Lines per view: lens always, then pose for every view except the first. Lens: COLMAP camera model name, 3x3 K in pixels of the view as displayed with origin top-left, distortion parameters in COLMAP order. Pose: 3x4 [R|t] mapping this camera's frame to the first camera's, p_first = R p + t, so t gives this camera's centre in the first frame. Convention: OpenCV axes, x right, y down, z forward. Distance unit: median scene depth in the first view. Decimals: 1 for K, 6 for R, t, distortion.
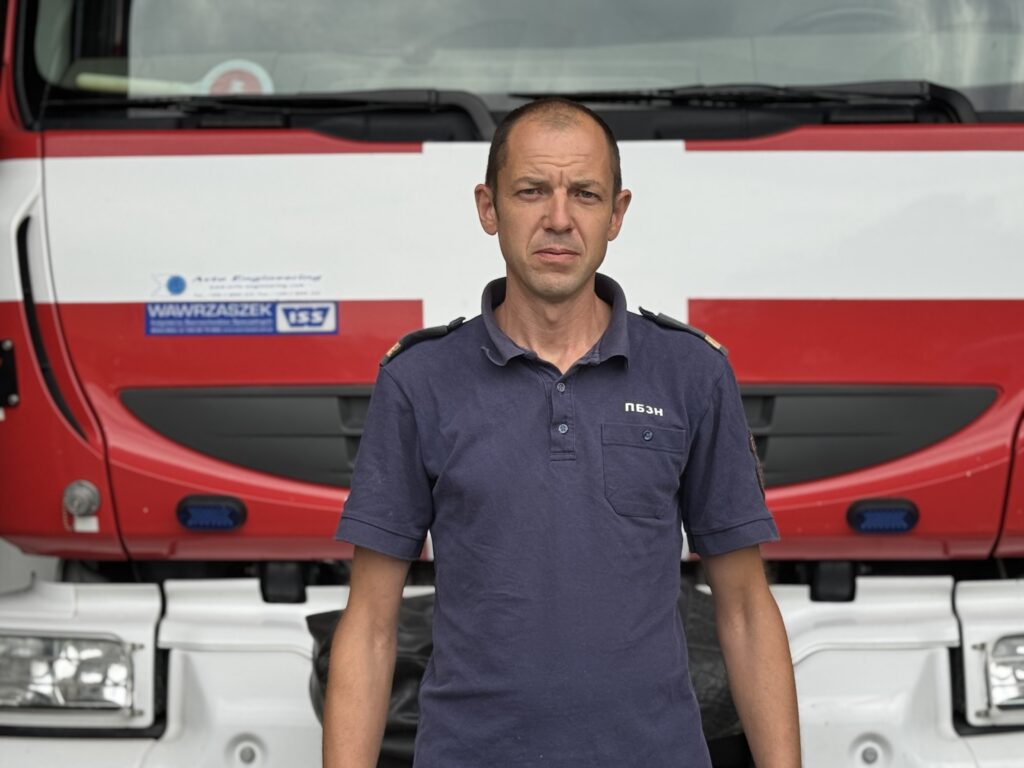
lens RADIAL K [[2362.6, 0, 514.6], [0, 2362.6, 379.4], [0, 0, 1]] dist [0.048743, 0.000000]
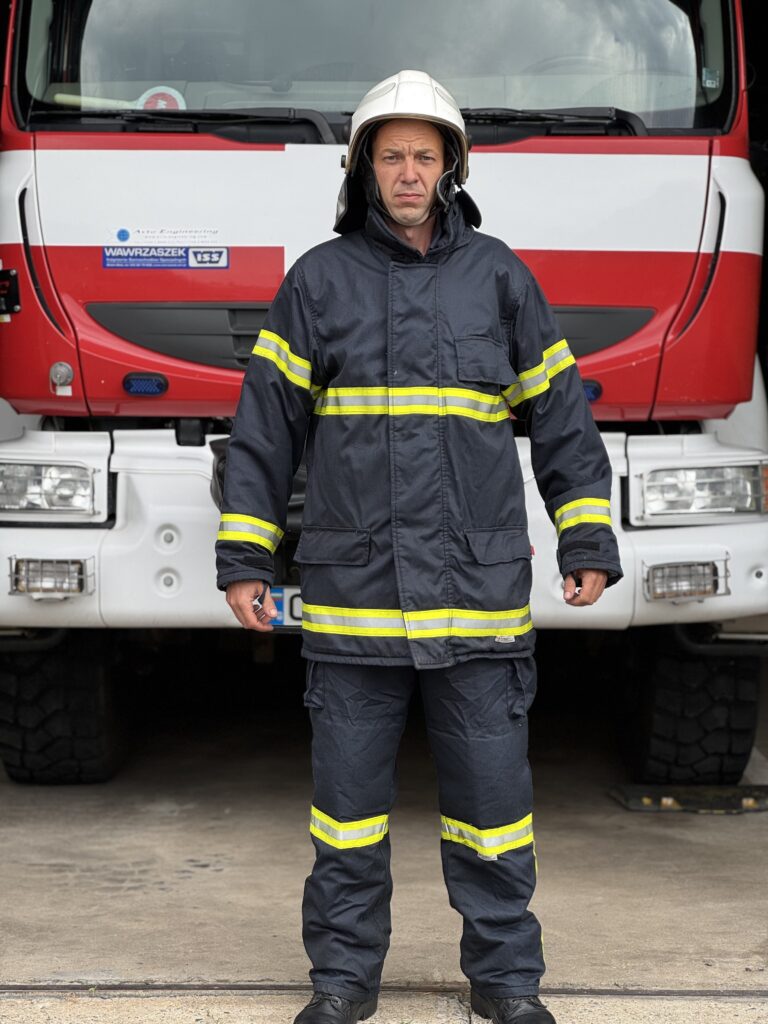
lens RADIAL K [[2301.7, 0, 377.0], [0, 2301.7, 508.6], [0, 0, 1]] dist [0.149916, 0.000000]
pose [[0.999827, 0.012251, 0.013977, 0.002868], [-0.012967, 0.998544, 0.052357, 0.056387], [-0.013316, -0.052529, 0.998531, -0.506463]]
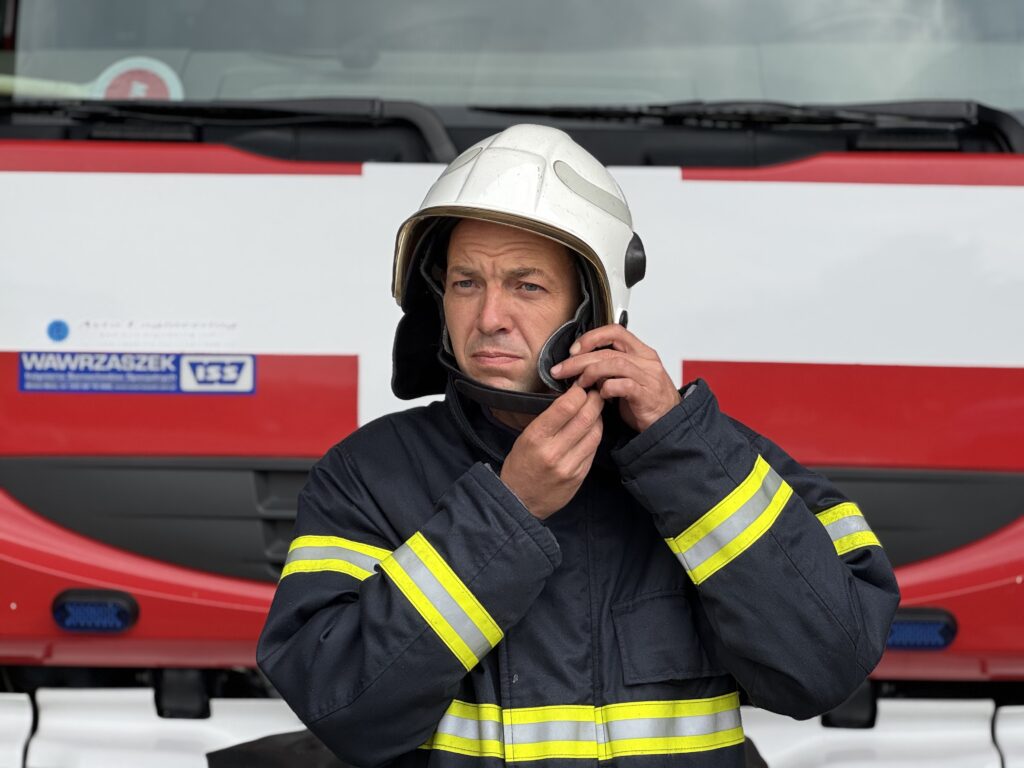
lens RADIAL K [[2301.7, 0, 505.1], [0, 2301.7, 386.9], [0, 0, 1]] dist [0.149916, 0.000000]
pose [[0.999472, 0.018500, 0.026720, -0.009384], [-0.018510, 0.999829, 0.000134, -0.023284], [-0.026713, -0.000629, 0.999643, 0.193913]]
